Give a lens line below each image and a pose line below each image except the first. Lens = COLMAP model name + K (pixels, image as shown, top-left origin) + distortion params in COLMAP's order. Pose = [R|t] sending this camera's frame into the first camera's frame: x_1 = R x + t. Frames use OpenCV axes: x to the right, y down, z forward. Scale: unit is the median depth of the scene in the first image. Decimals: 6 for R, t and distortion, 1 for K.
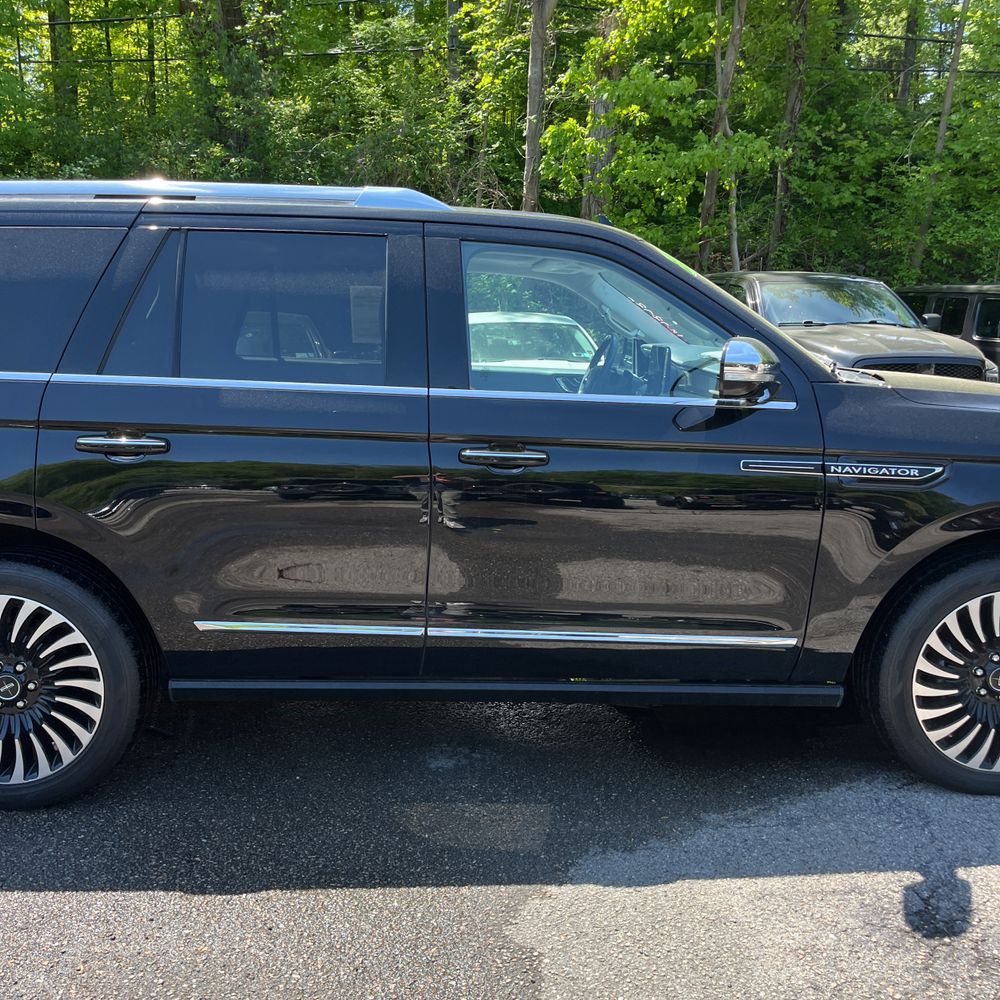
lens RADIAL K [[1002.1, 0, 493.4], [0, 1002.1, 500.3], [0, 0, 1]] dist [0.043210, -0.046389]
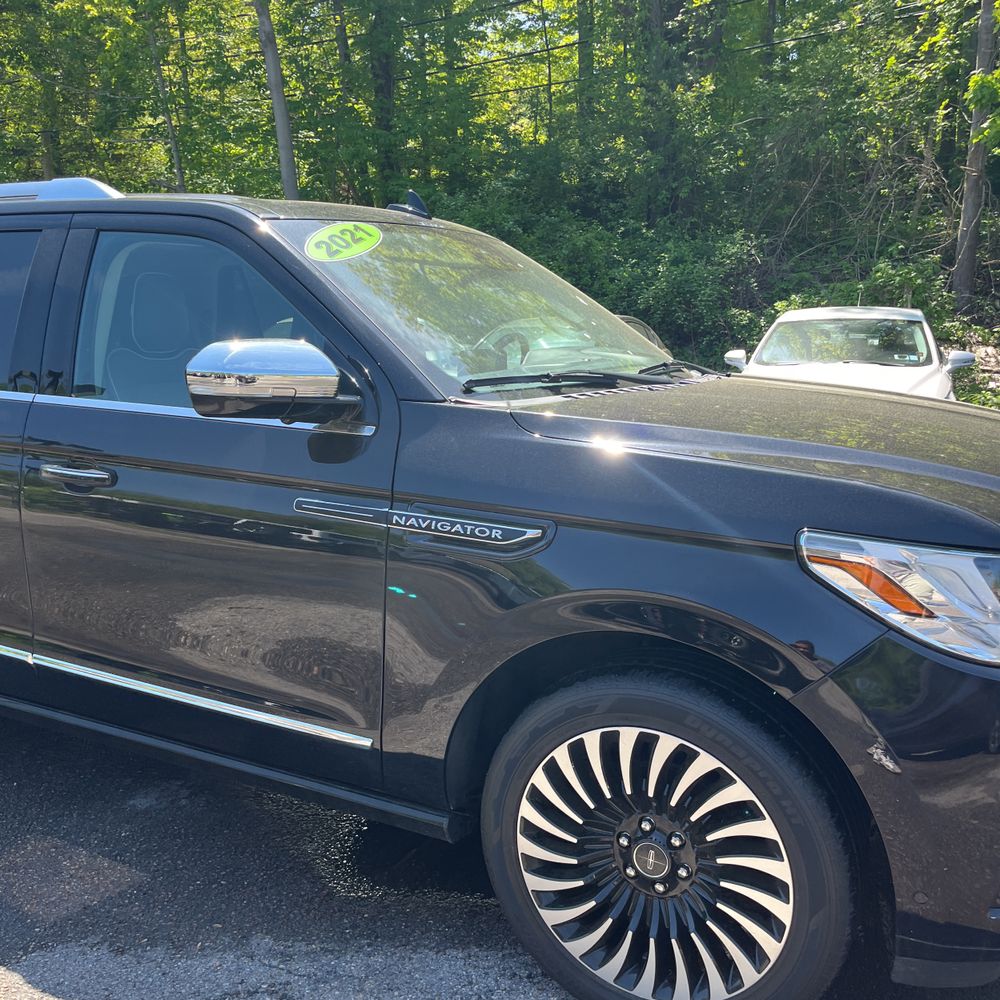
lens RADIAL K [[1009.5, 0, 488.6], [0, 1009.5, 503.3], [0, 0, 1]] dist [0.042873, -0.059916]
pose [[0.867702, 0.078187, -0.490898, 0.721708], [-0.075057, 0.996838, 0.026100, -0.063745], [0.491386, 0.014198, 0.870826, 0.373718]]
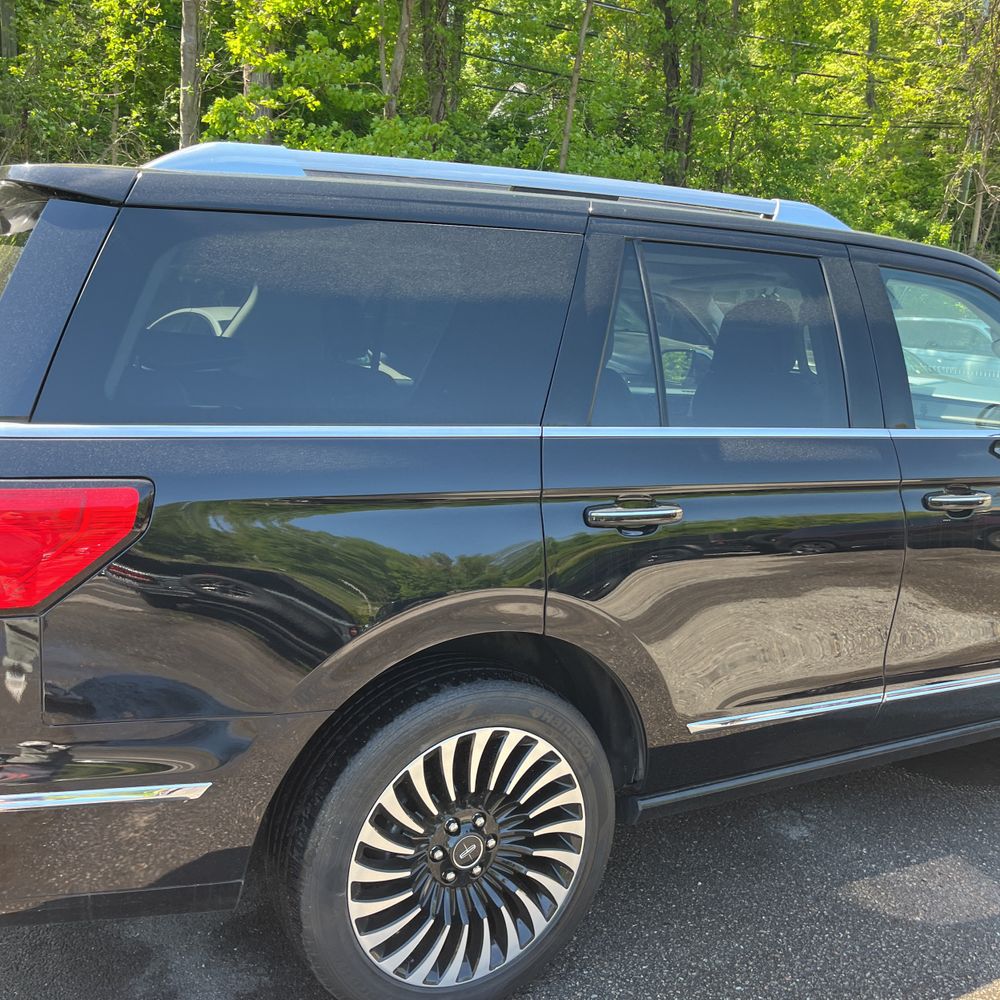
lens RADIAL K [[1009.5, 0, 488.6], [0, 1009.5, 503.3], [0, 0, 1]] dist [0.042873, -0.059916]
pose [[0.896924, -0.059785, 0.438124, -0.756383], [0.053480, 0.998211, 0.026729, -0.084841], [-0.438938, -0.000543, 0.898517, 0.319891]]
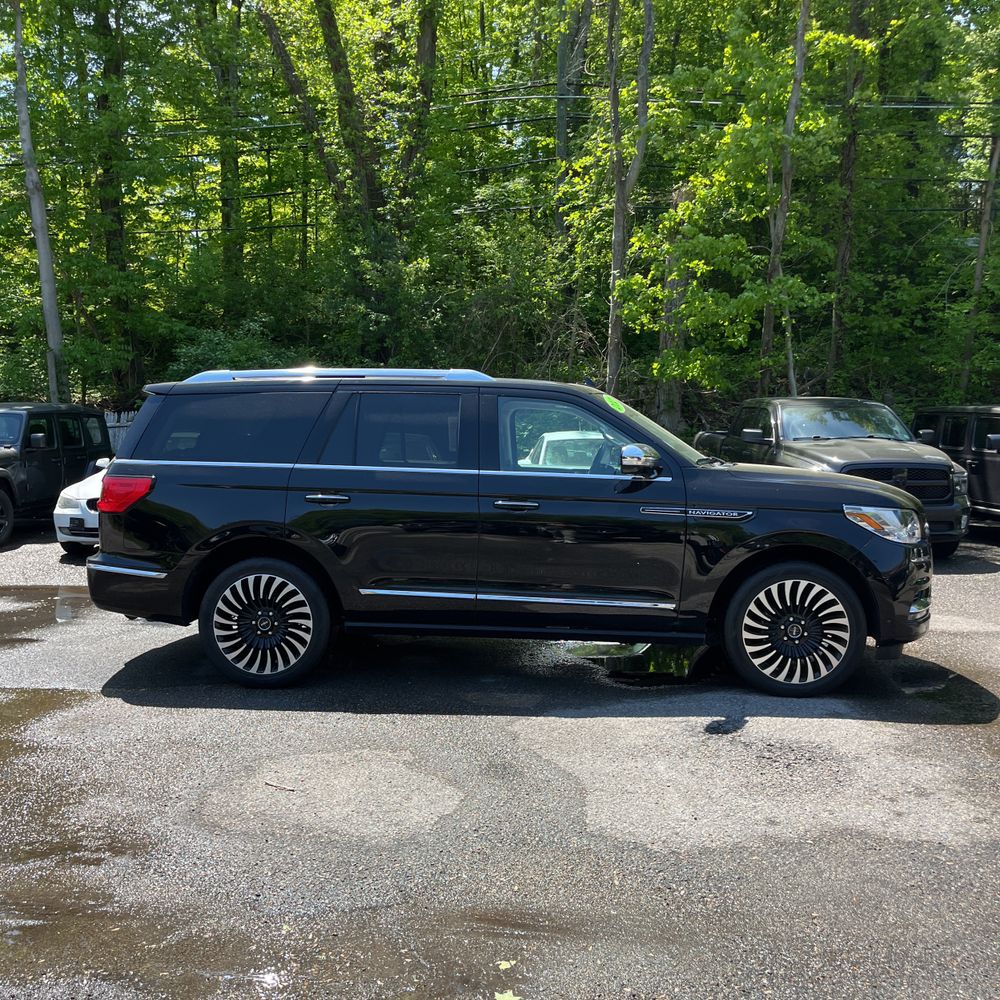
lens RADIAL K [[1009.5, 0, 488.6], [0, 1009.5, 503.3], [0, 0, 1]] dist [0.042873, -0.059916]
pose [[0.992078, 0.000651, -0.125621, 0.189781], [-0.014866, 0.993568, -0.112257, 0.163131], [0.124740, 0.113235, 0.985707, -0.880268]]
